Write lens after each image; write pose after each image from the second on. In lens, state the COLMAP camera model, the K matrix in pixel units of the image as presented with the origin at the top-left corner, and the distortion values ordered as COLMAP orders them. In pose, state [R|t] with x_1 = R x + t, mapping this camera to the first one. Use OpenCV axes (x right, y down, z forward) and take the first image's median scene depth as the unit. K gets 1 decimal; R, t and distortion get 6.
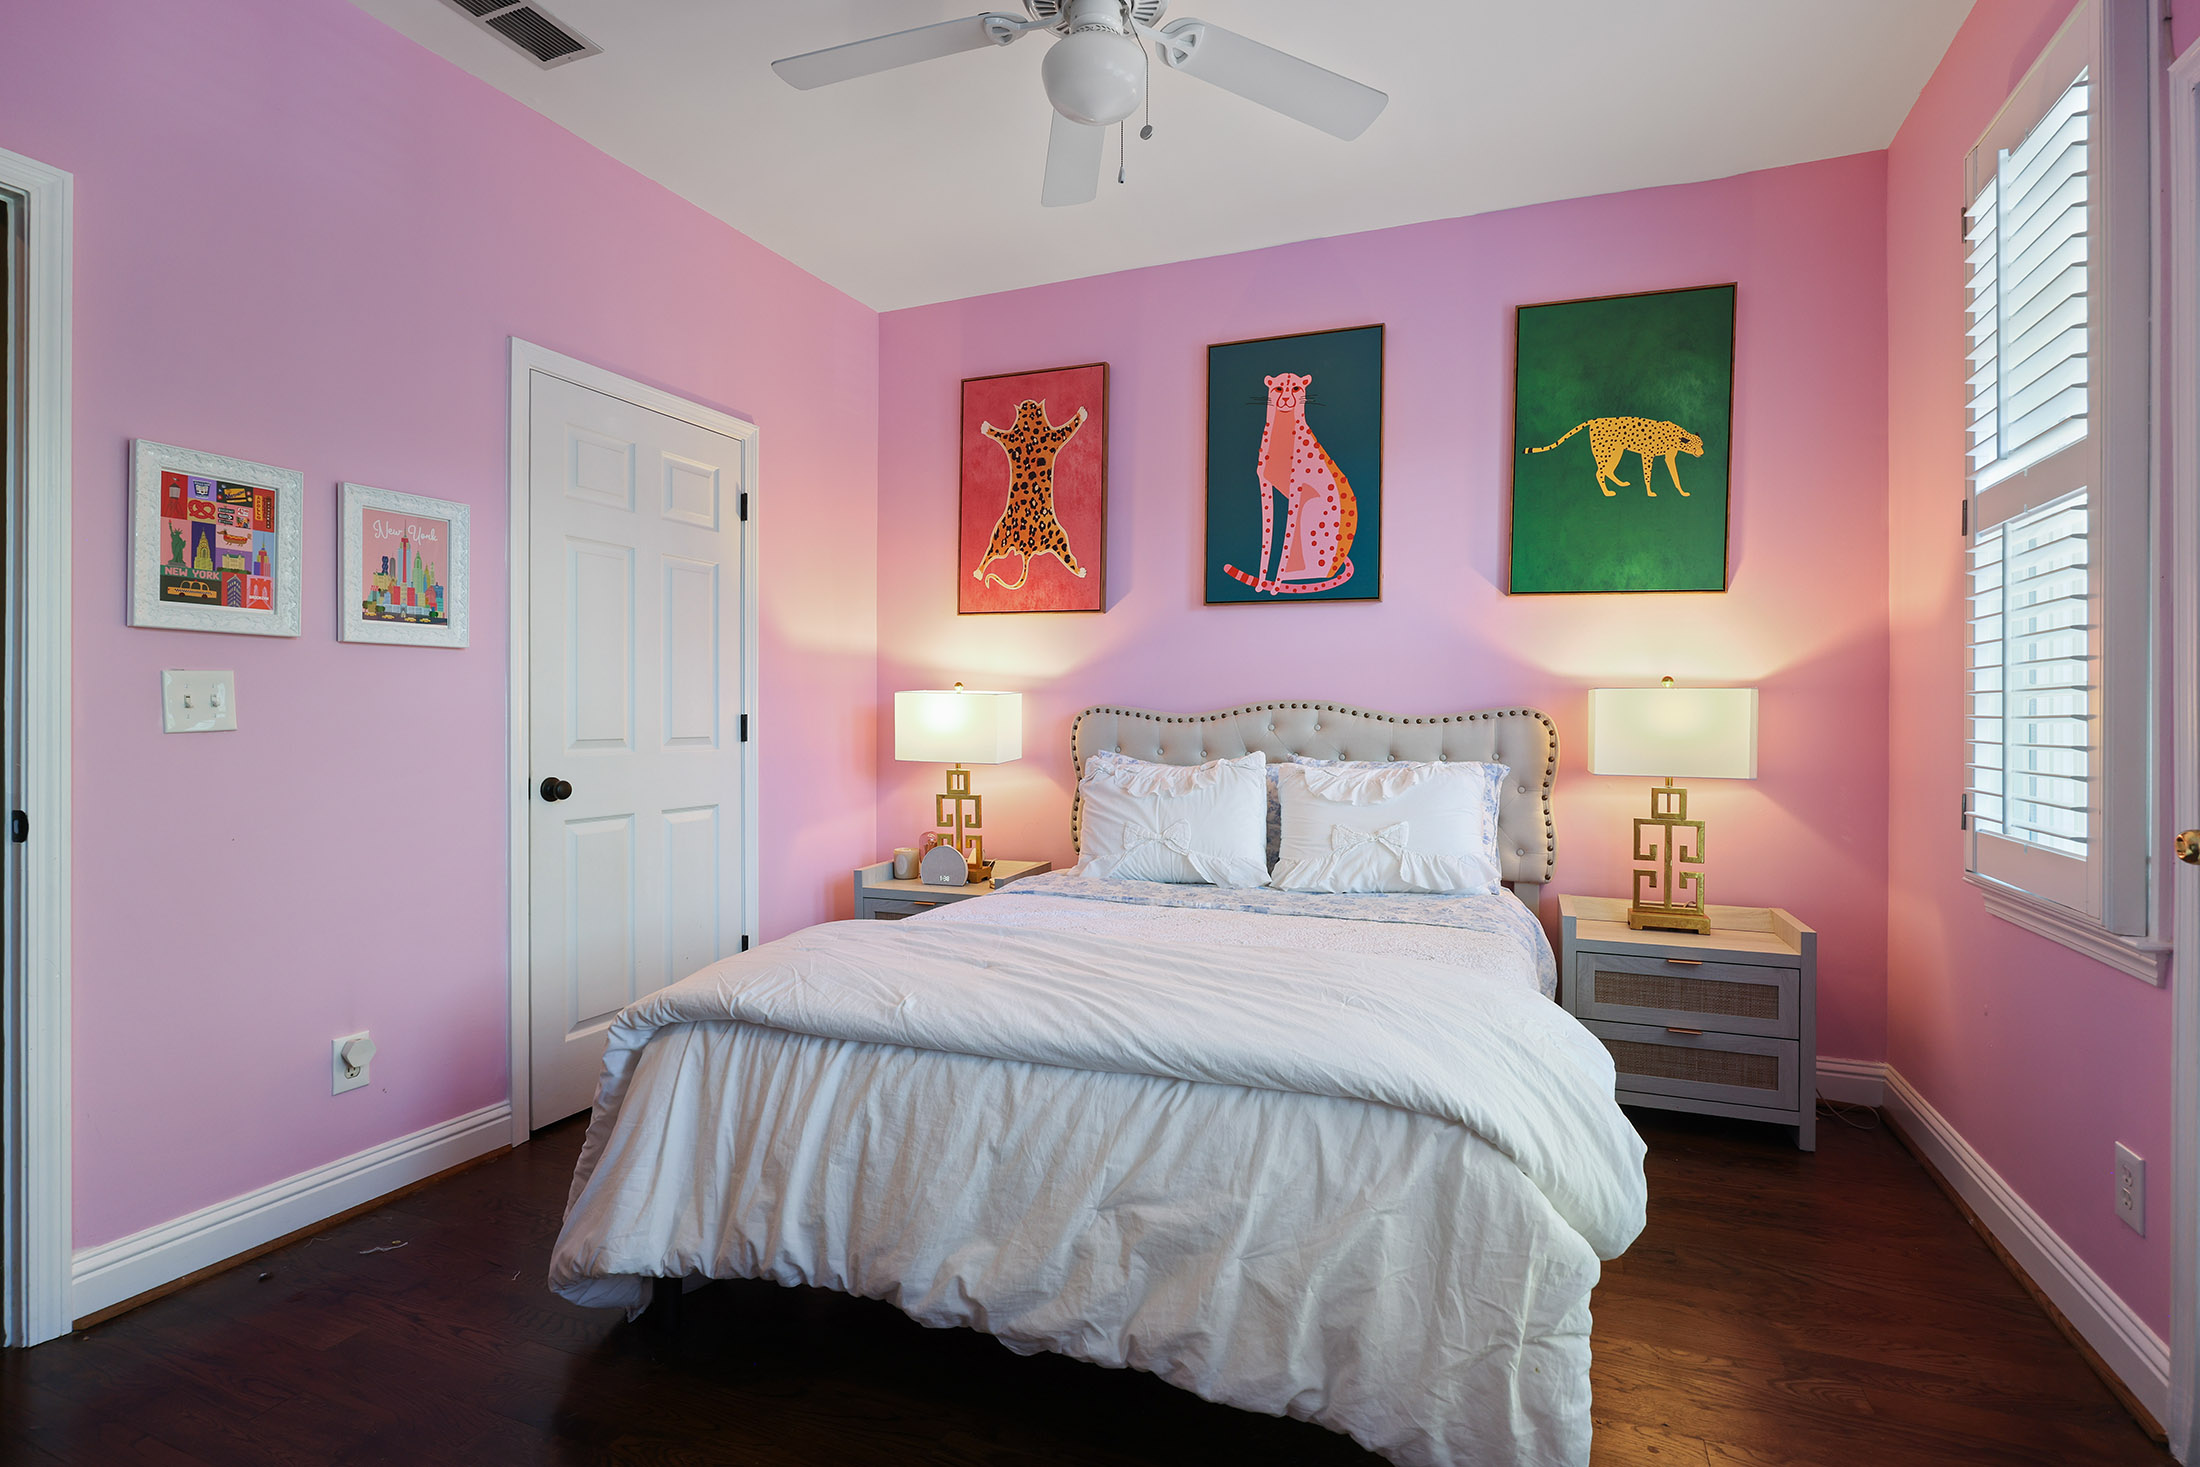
lens RADIAL K [[1058.0, 0, 1101.4], [0, 1058.0, 725.7], [0, 0, 1]] dist [-0.007016, -0.000046]
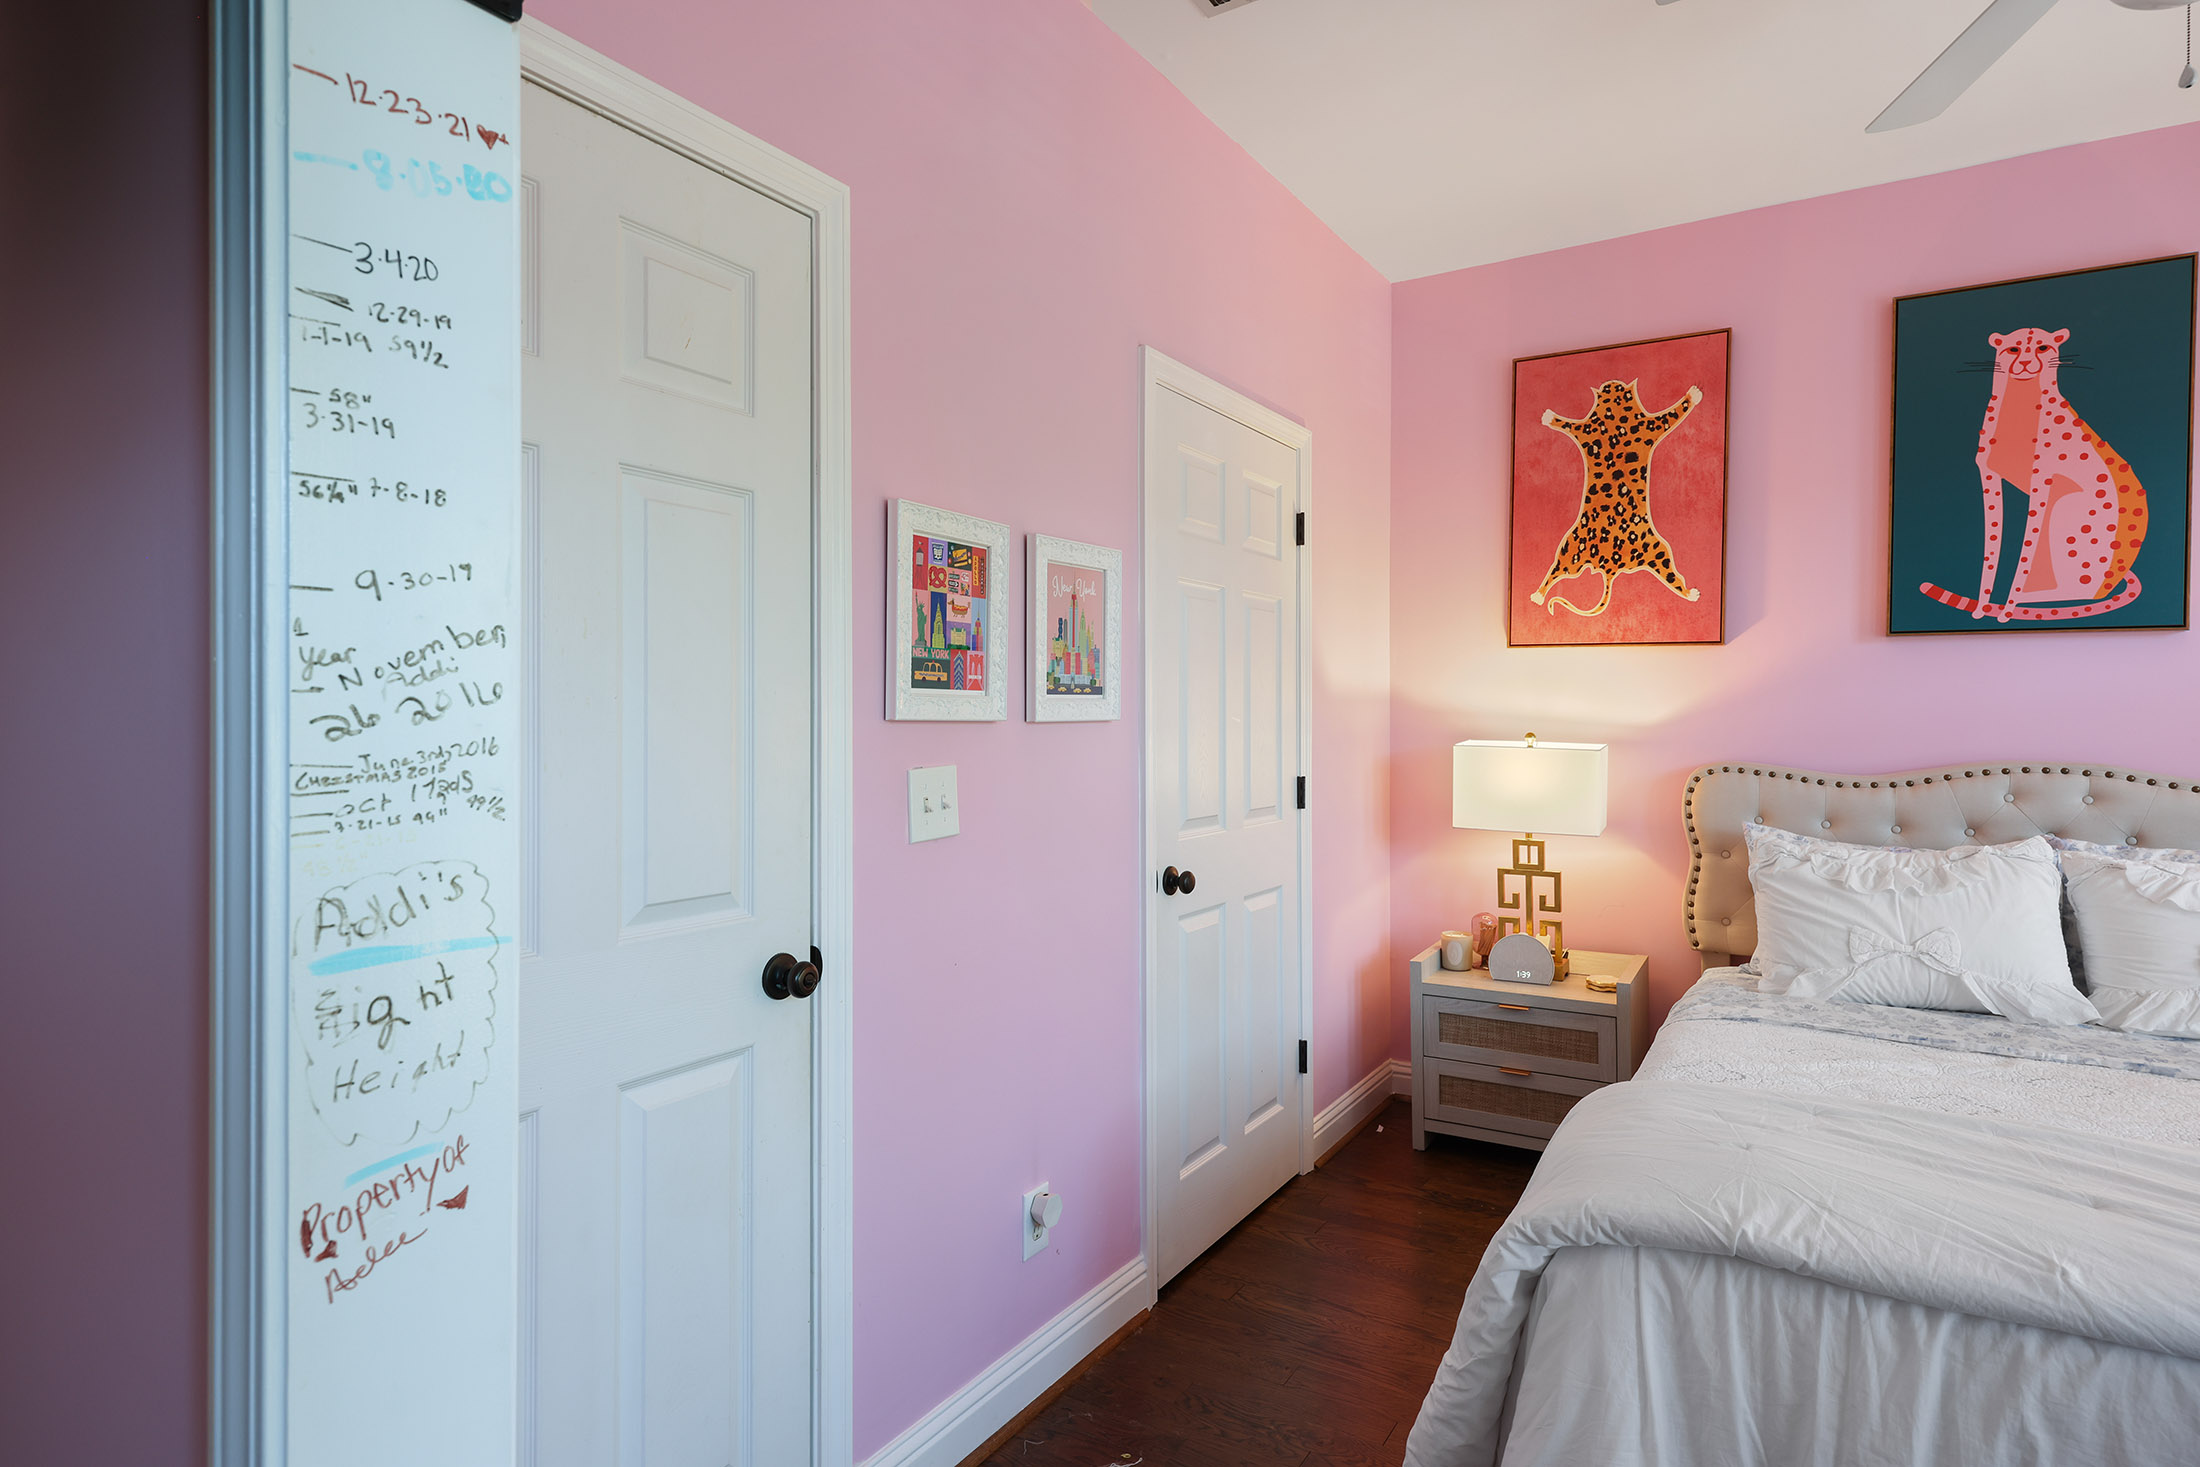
lens RADIAL K [[1171.0, 0, 1099.6], [0, 1171.0, 730.3], [0, 0, 1]] dist [0.016673, -0.004417]
pose [[0.986177, -0.001229, -0.165690, -0.370224], [0.001925, 0.999990, 0.004042, -0.055802], [0.165684, -0.004305, 0.986170, 0.060953]]
